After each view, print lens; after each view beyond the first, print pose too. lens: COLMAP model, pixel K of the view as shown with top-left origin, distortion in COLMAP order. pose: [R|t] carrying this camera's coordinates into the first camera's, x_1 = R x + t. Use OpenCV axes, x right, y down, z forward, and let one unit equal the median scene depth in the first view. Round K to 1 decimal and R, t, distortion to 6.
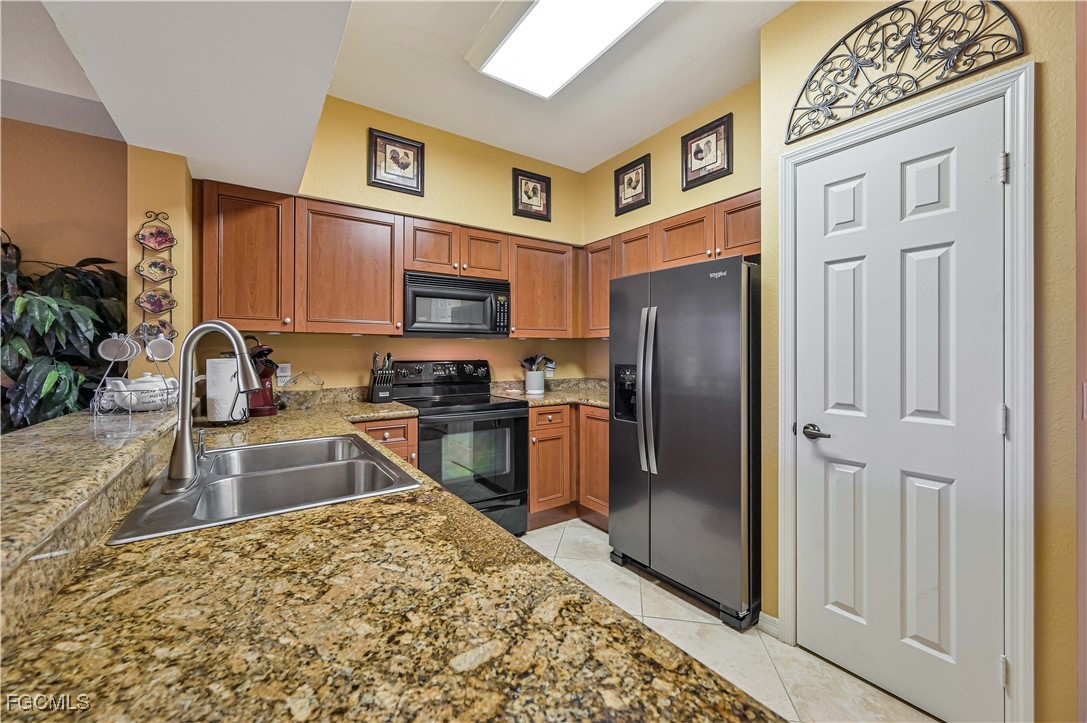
lens RADIAL K [[428.0, 0, 542.5], [0, 428.0, 353.2], [0, 0, 1]] dist [-0.006828, 0.001048]
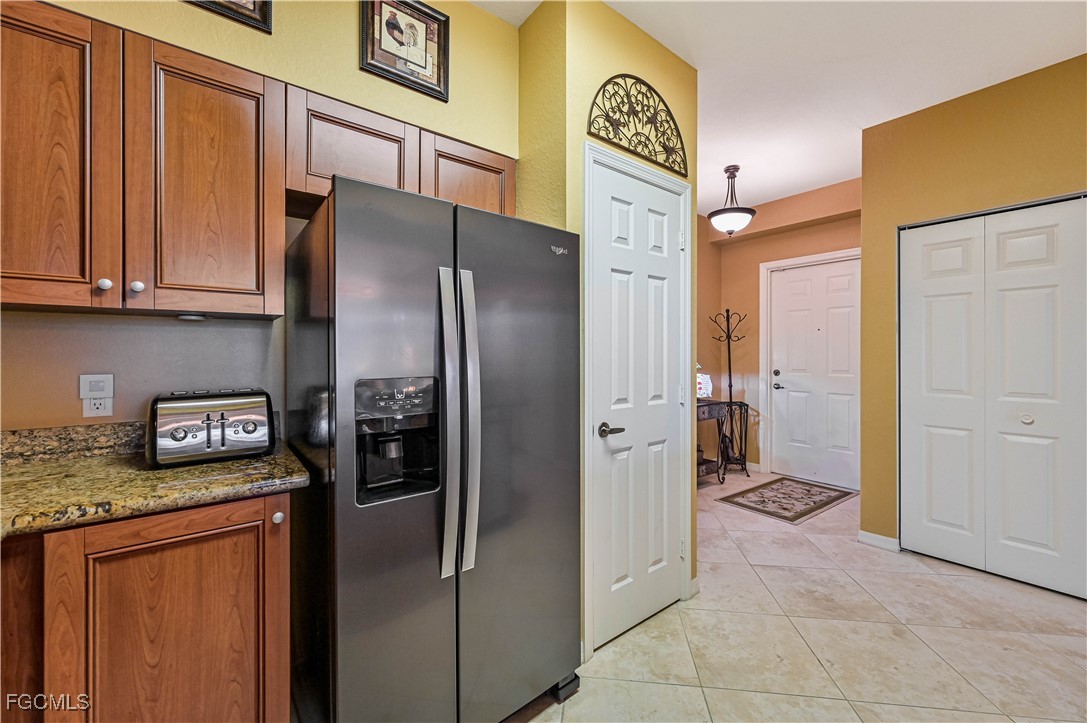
lens RADIAL K [[428.0, 0, 537.3], [0, 428.0, 354.4], [0, 0, 1]] dist [-0.006828, 0.001048]
pose [[-0.058537, -0.005716, 0.998269, -0.269694], [-0.002593, 0.999981, 0.005574, -0.002505], [-0.998282, -0.002262, -0.058551, 0.848597]]
